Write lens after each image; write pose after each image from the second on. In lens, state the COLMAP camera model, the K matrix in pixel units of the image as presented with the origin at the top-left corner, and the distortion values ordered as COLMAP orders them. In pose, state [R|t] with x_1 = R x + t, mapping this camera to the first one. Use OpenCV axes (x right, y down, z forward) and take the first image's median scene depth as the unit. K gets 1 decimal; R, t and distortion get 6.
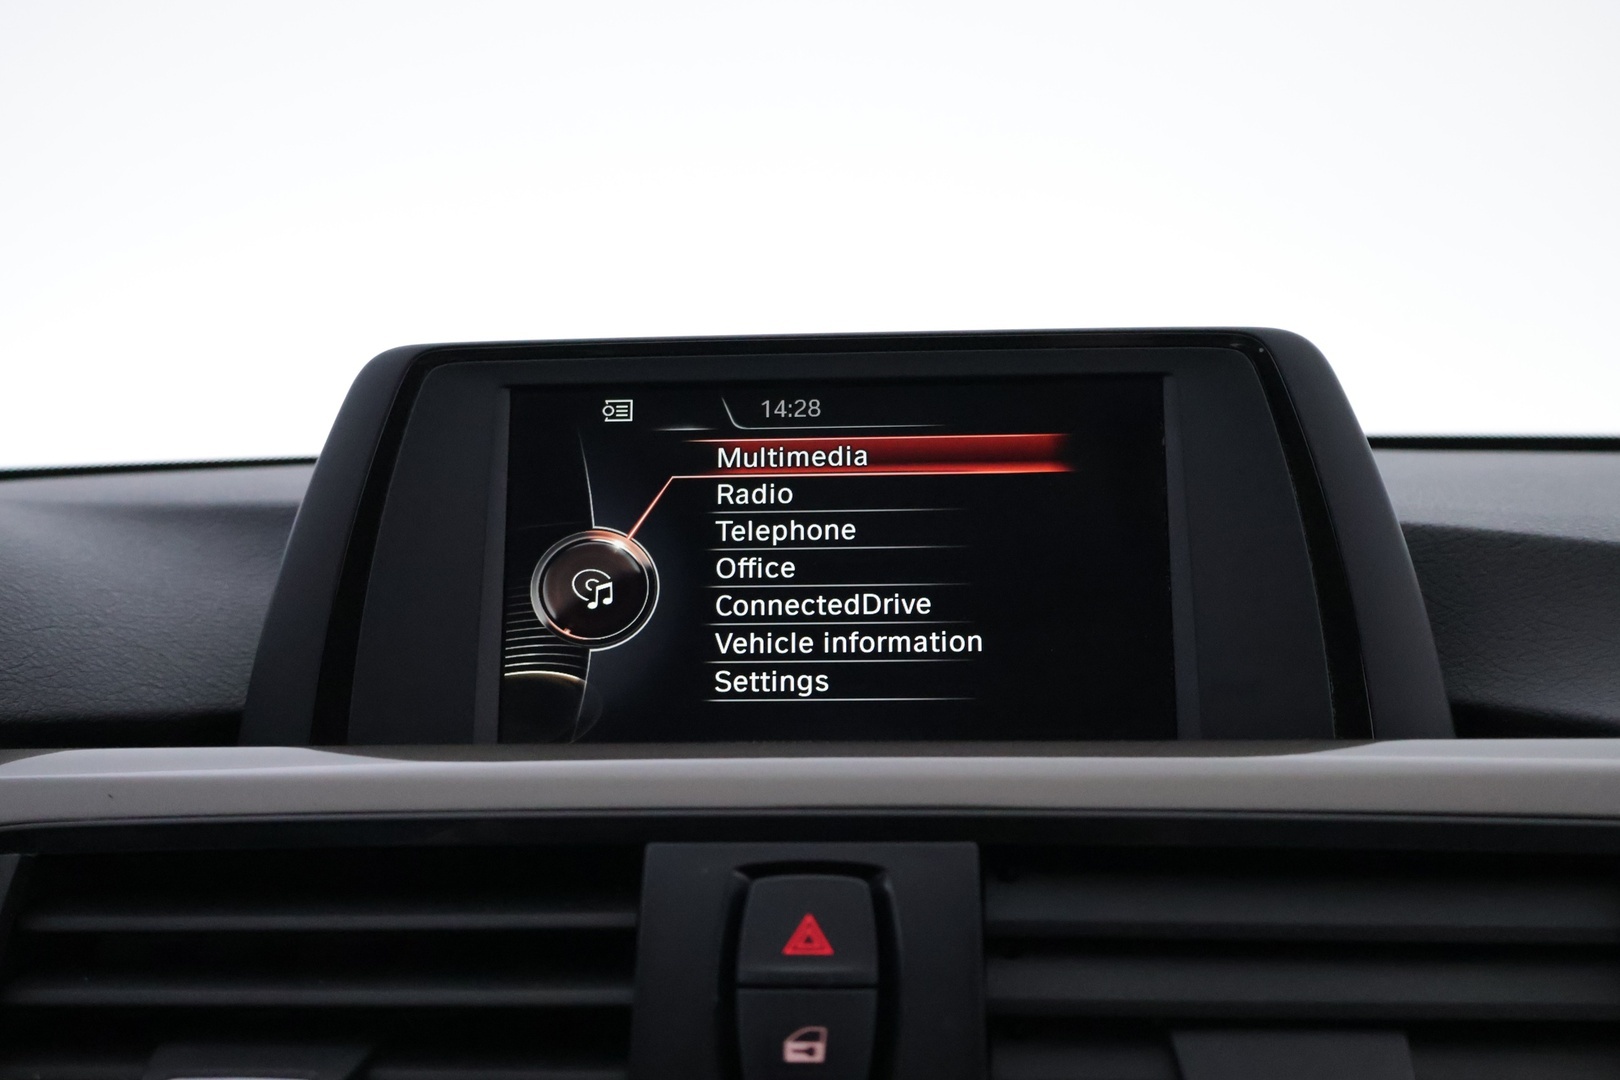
lens RADIAL K [[1572.7, 0, 810.0], [0, 1572.7, 540.0], [0, 0, 1]] dist [-0.012211, -0.001935]
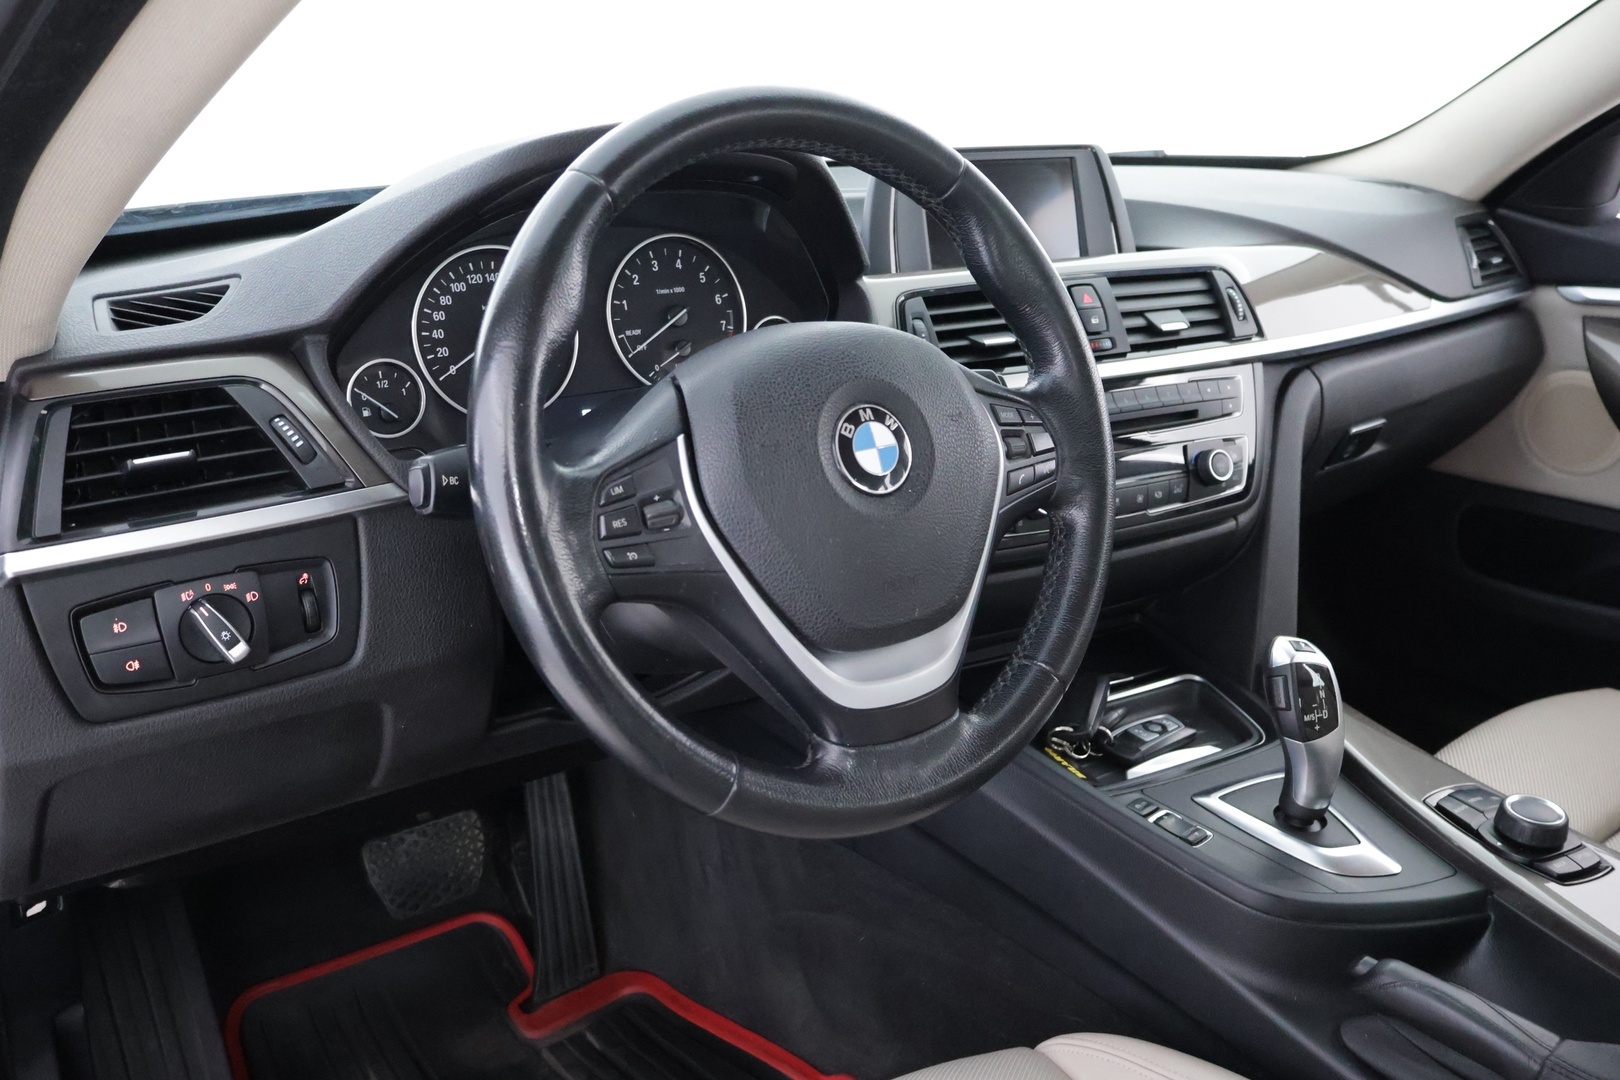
lens RADIAL K [[1414.8, 0, 810.0], [0, 1414.8, 540.0], [0, 0, 1]] dist [0.004746, -0.002906]
pose [[0.832031, -0.156386, 0.532229, -2.838184], [0.006727, 0.962213, 0.272214, -0.193612], [-0.554689, -0.222910, 0.801643, -1.933821]]
